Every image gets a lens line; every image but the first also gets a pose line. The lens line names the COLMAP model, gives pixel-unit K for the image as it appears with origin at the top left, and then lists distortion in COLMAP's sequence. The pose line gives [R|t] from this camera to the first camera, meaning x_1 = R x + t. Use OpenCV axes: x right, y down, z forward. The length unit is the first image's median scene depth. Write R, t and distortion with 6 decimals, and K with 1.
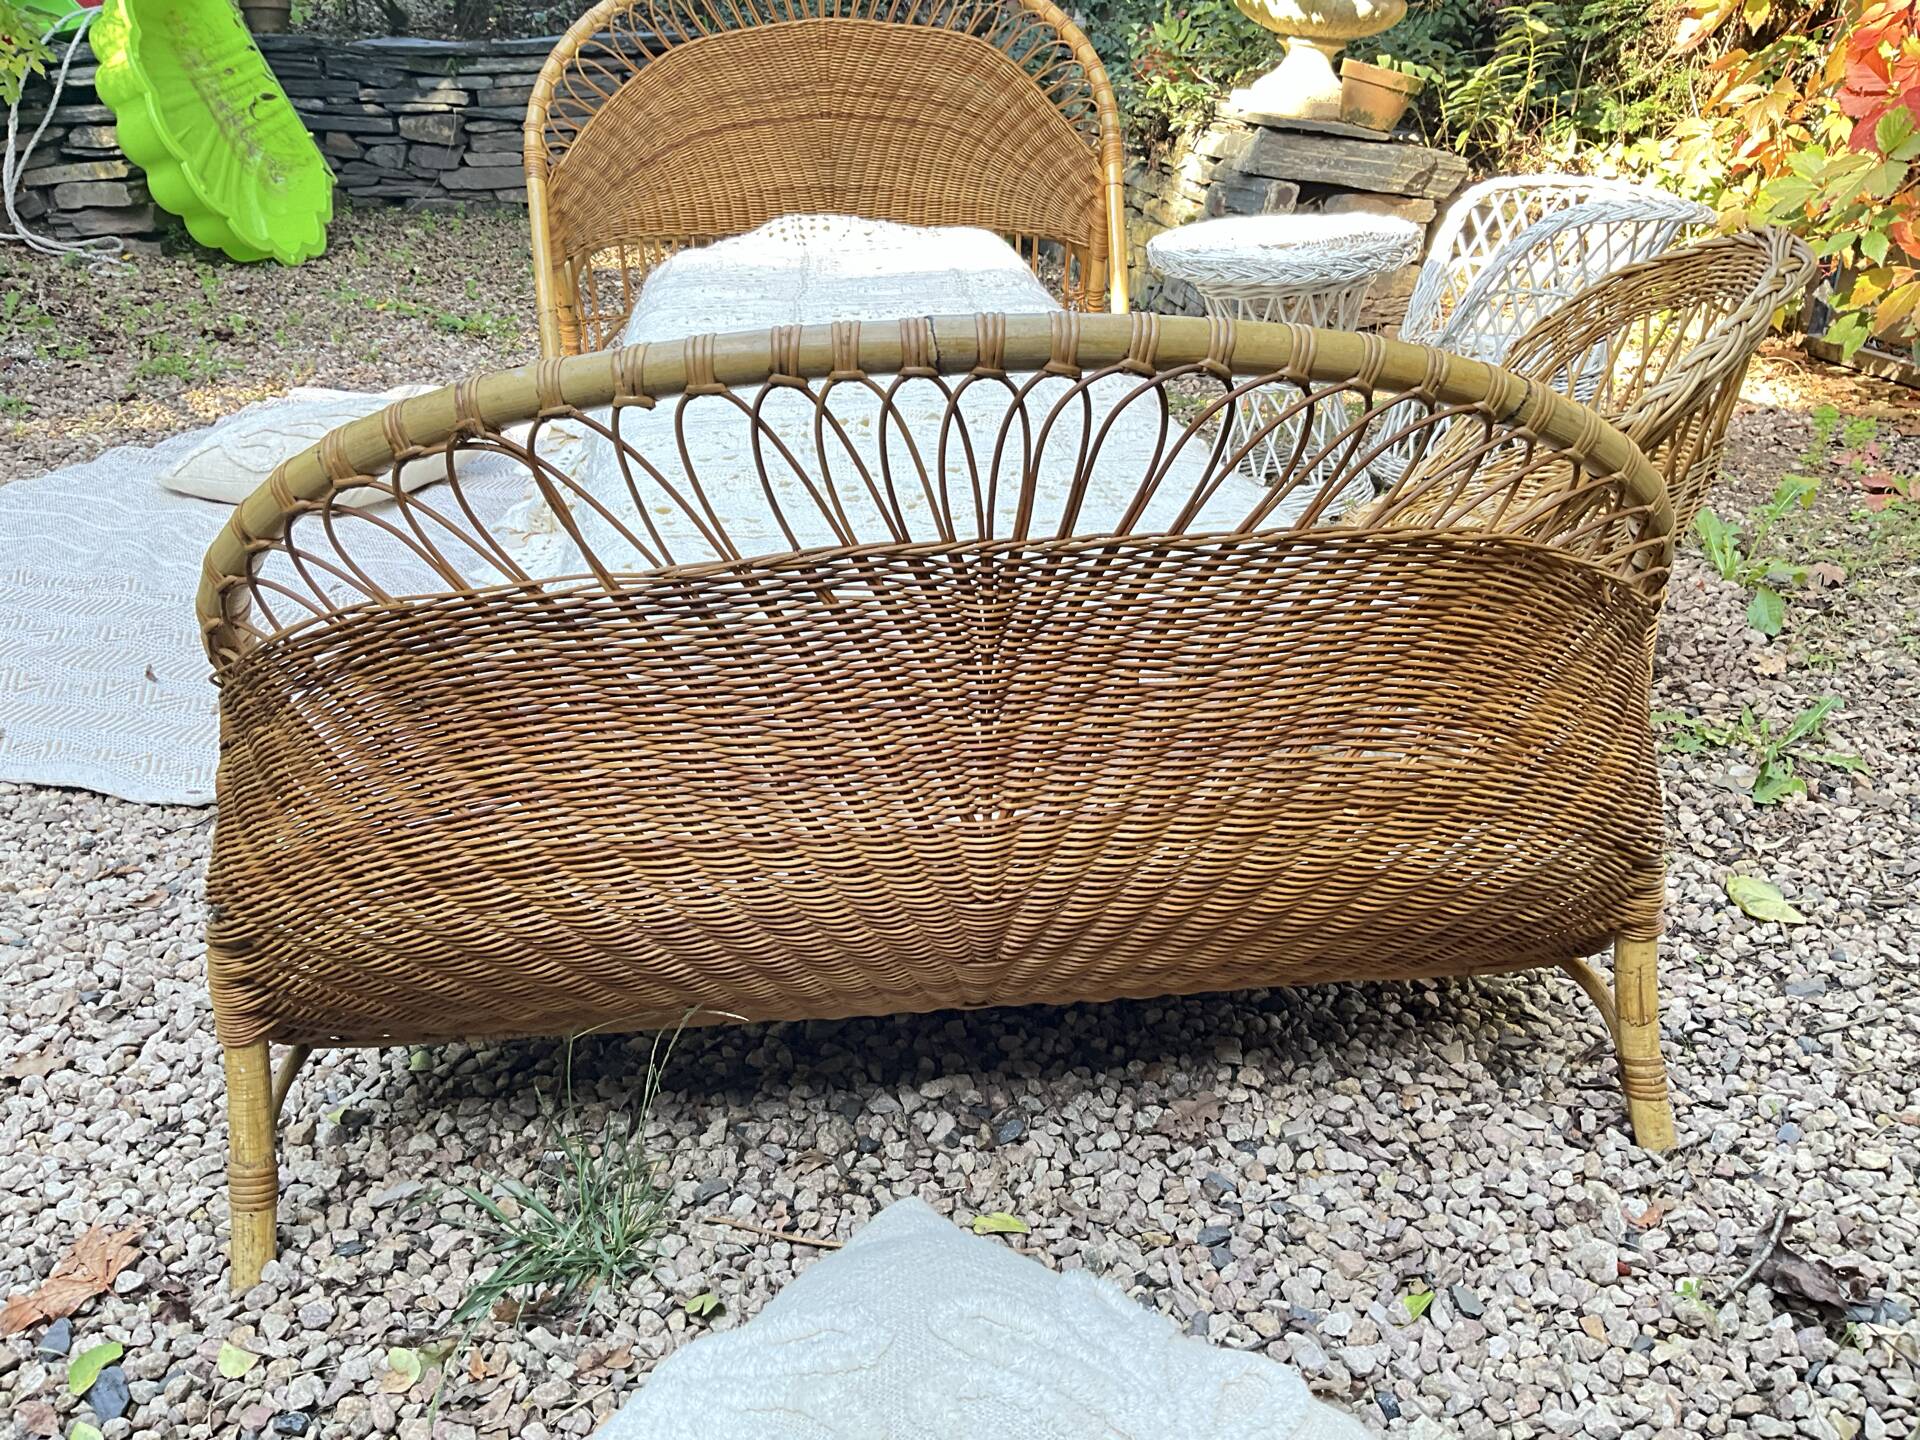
lens RADIAL K [[1595.7, 0, 950.8], [0, 1595.7, 724.2], [0, 0, 1]] dist [0.041342, -0.090805]
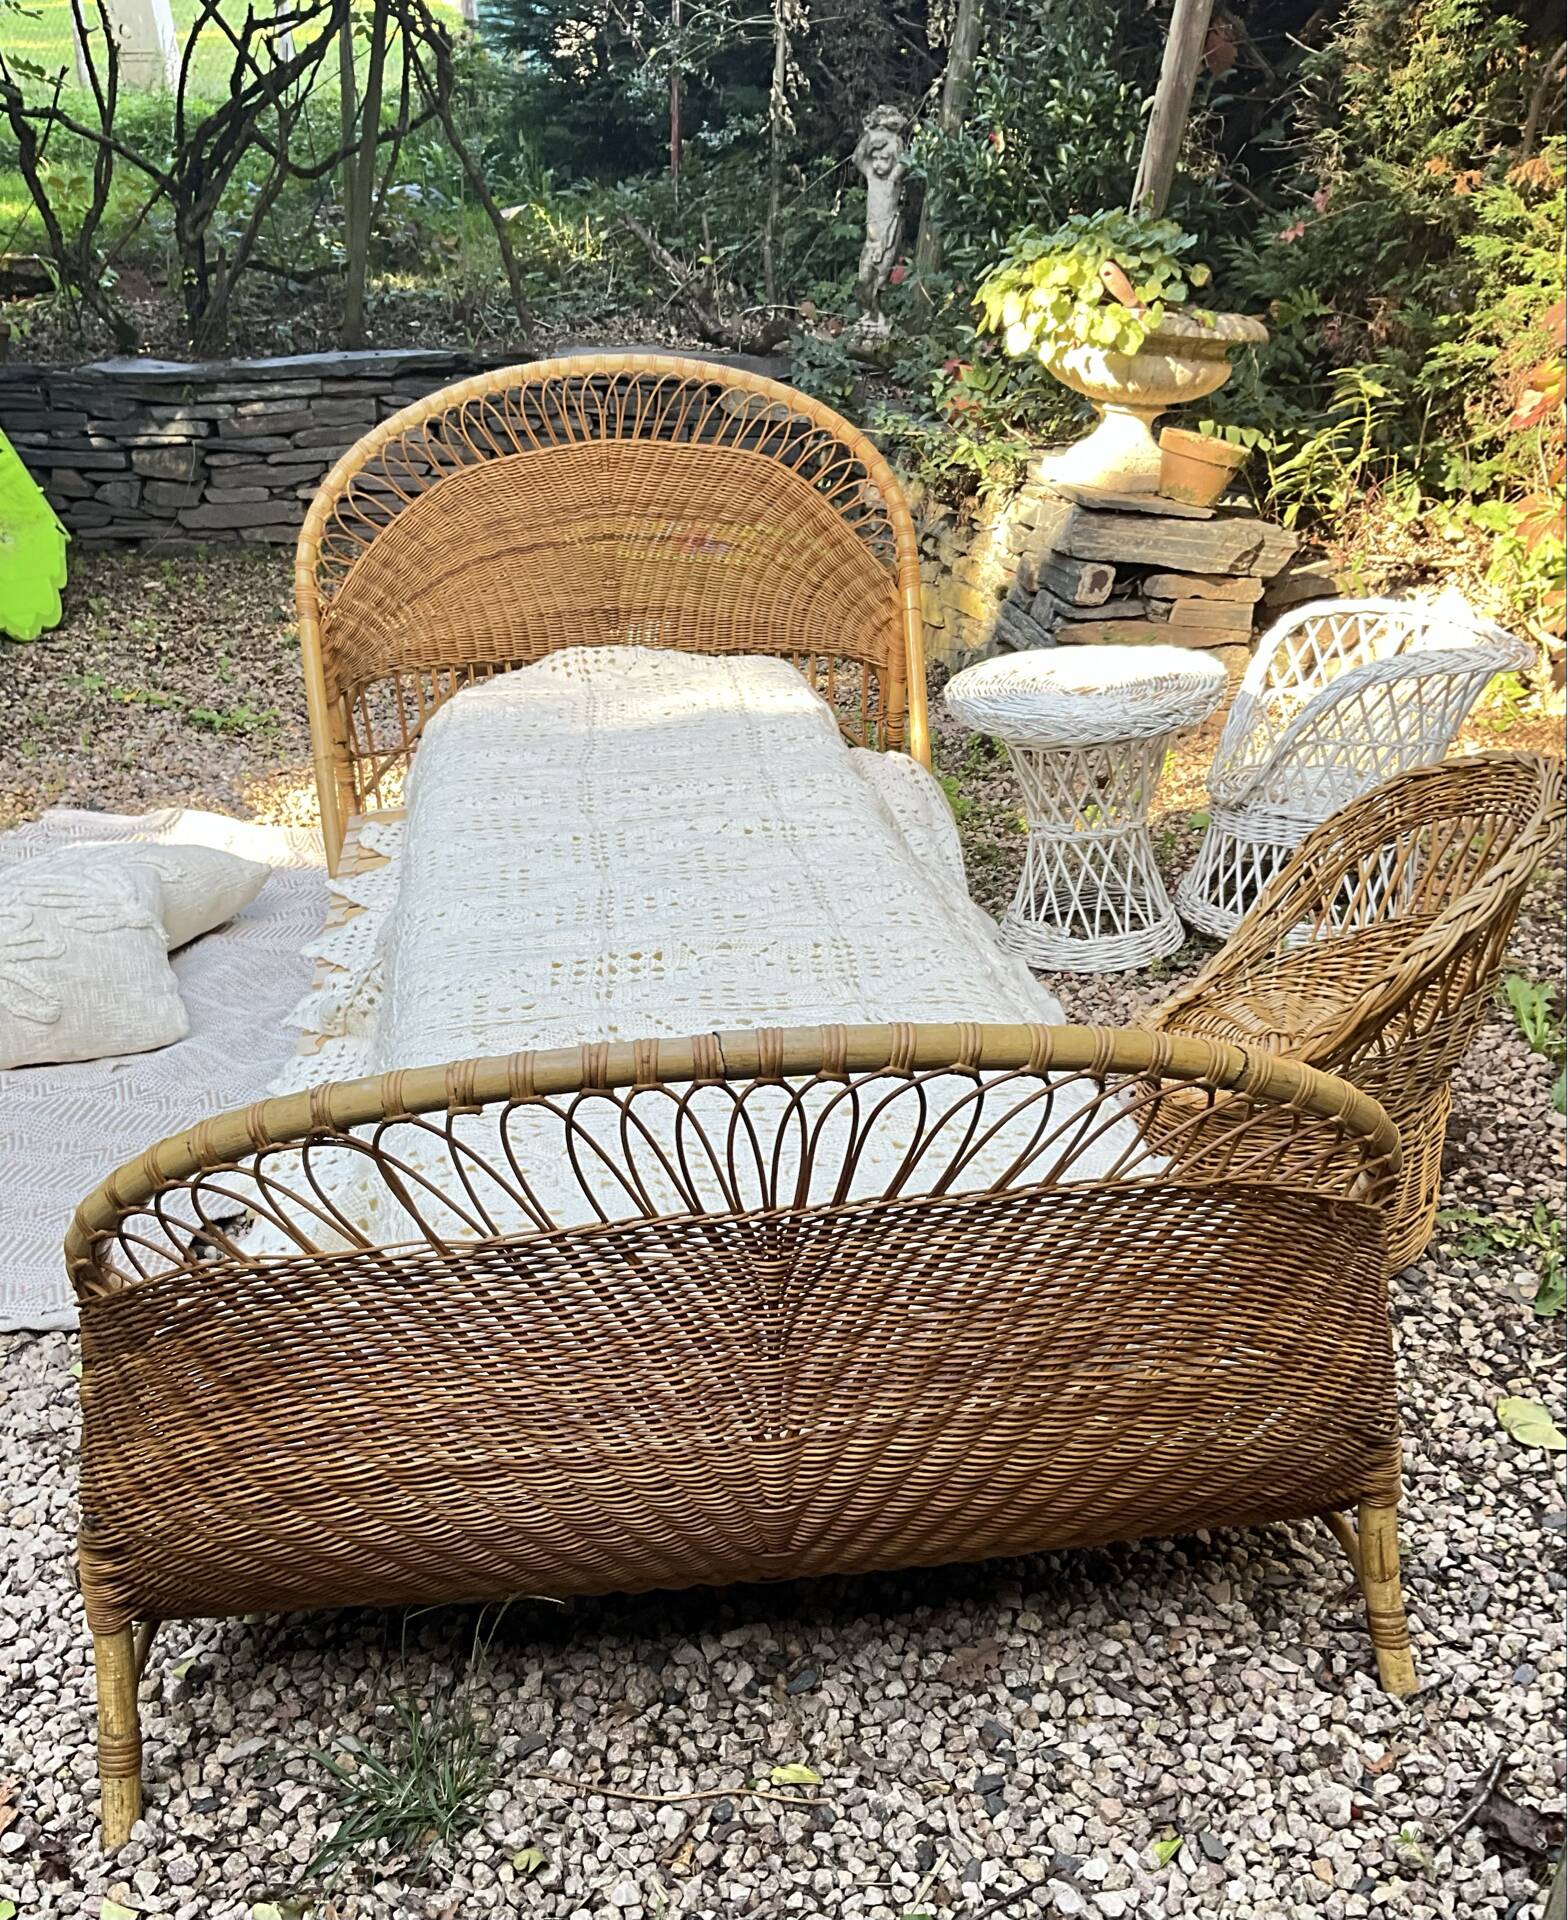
lens RADIAL K [[1862.6, 0, 750.8], [0, 1862.6, 1074.6], [0, 0, 1]] dist [-0.001612, 0.000000]
pose [[0.999882, -0.015094, -0.002889, 0.010954], [0.015130, 0.999801, 0.013006, -0.183123], [0.002692, -0.013048, 0.999911, -0.268058]]
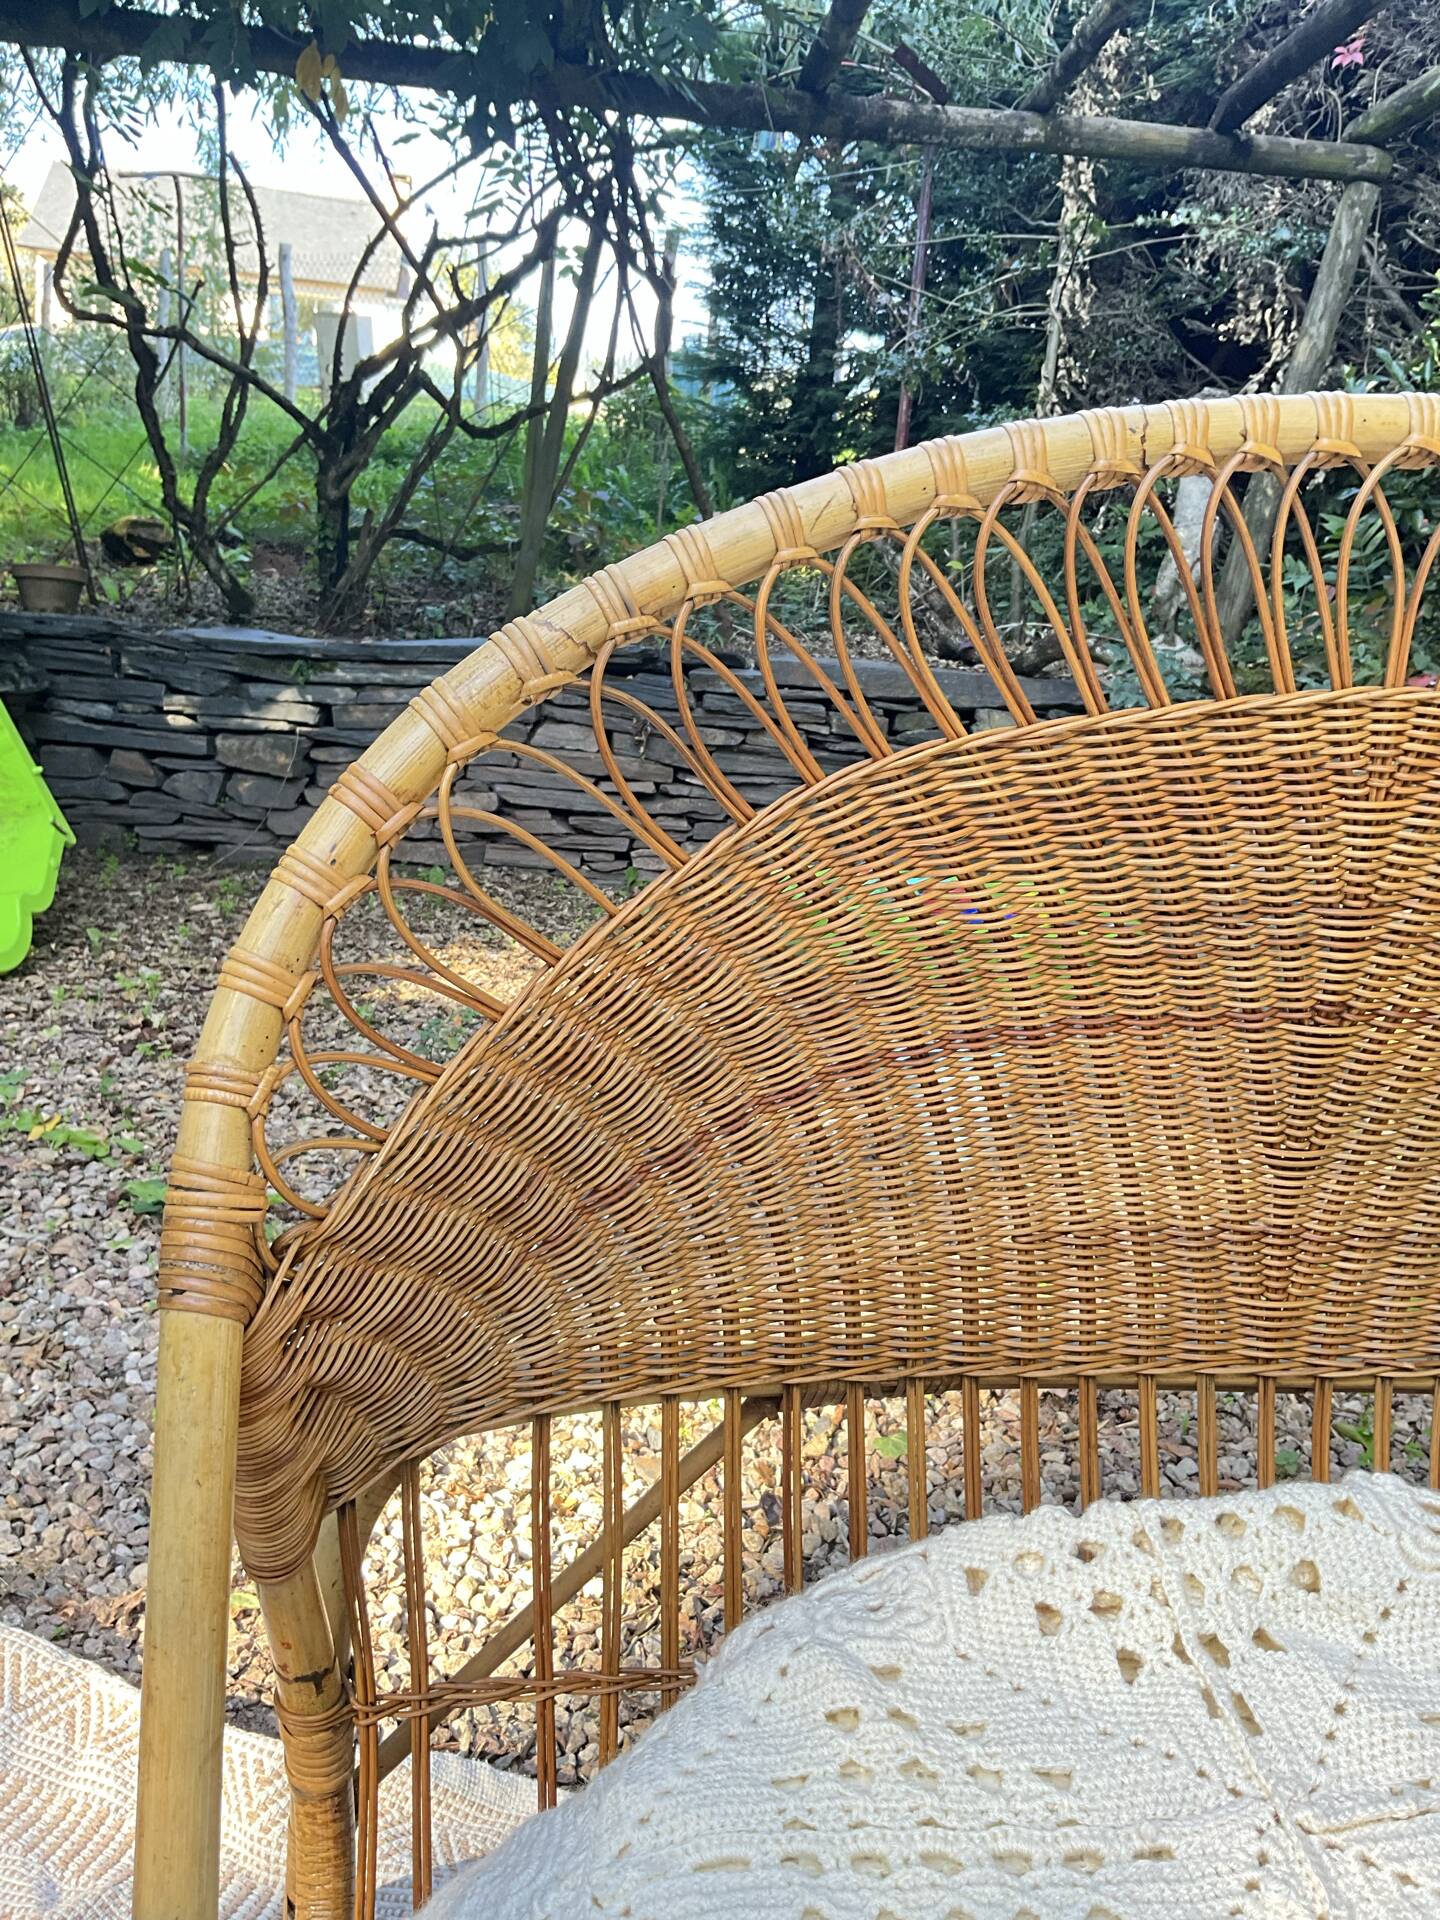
lens RADIAL K [[1595.7, 0, 718.0], [0, 1595.7, 945.3], [0, 0, 1]] dist [0.041342, -0.090805]
pose [[0.996512, 0.058445, -0.059559, -0.407312], [-0.069866, 0.974652, -0.212539, -0.799916], [0.045628, 0.215959, 0.975336, 1.785209]]
